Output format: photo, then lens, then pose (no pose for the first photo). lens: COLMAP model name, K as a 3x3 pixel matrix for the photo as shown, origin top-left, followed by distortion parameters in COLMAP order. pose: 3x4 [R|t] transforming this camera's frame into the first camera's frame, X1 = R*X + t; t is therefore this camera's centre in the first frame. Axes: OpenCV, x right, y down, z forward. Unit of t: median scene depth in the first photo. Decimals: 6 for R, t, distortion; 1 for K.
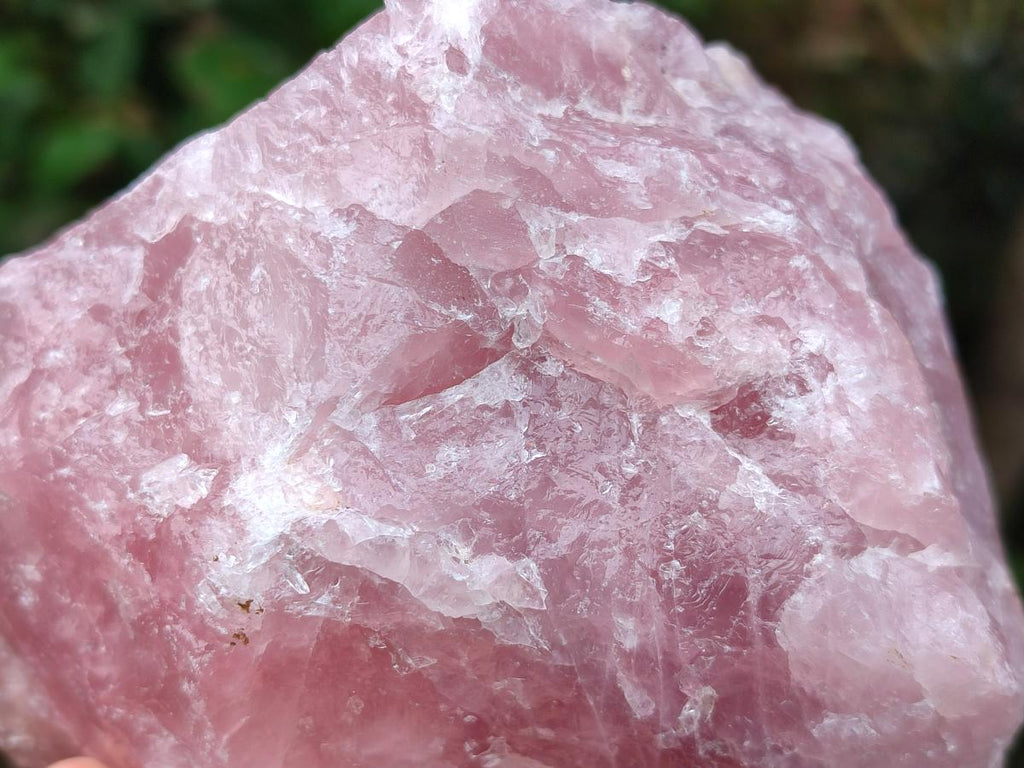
lens RADIAL K [[1351.5, 0, 511.7], [0, 1351.5, 384.7], [0, 0, 1]] dist [-0.006958, 0.000000]
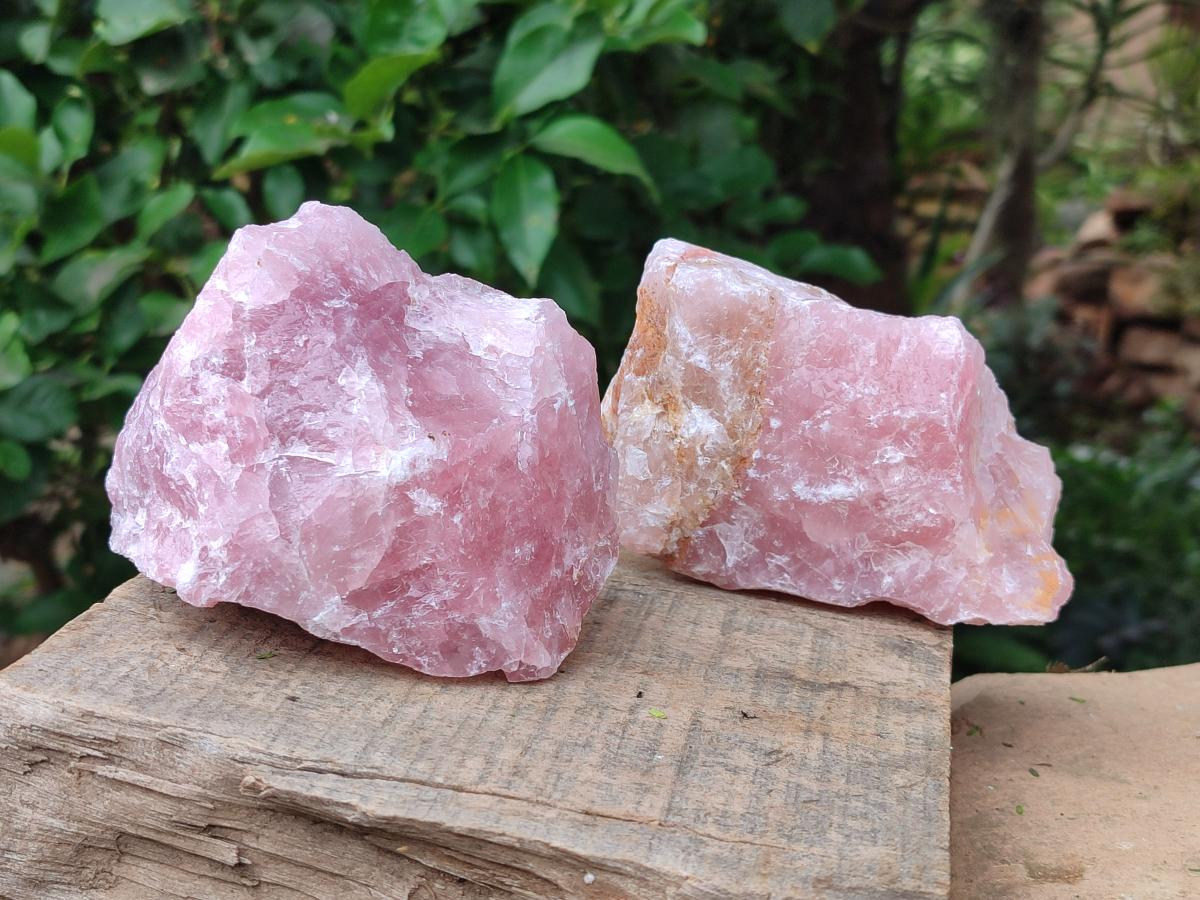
lens RADIAL K [[1583.8, 0, 599.6], [0, 1583.8, 449.9], [0, 0, 1]] dist [-0.006958, 0.000000]
pose [[-0.748305, -0.604274, 0.273666, -1.145237], [0.662782, -0.663931, 0.346288, -0.598751], [-0.027558, 0.440510, 0.897325, -1.439628]]
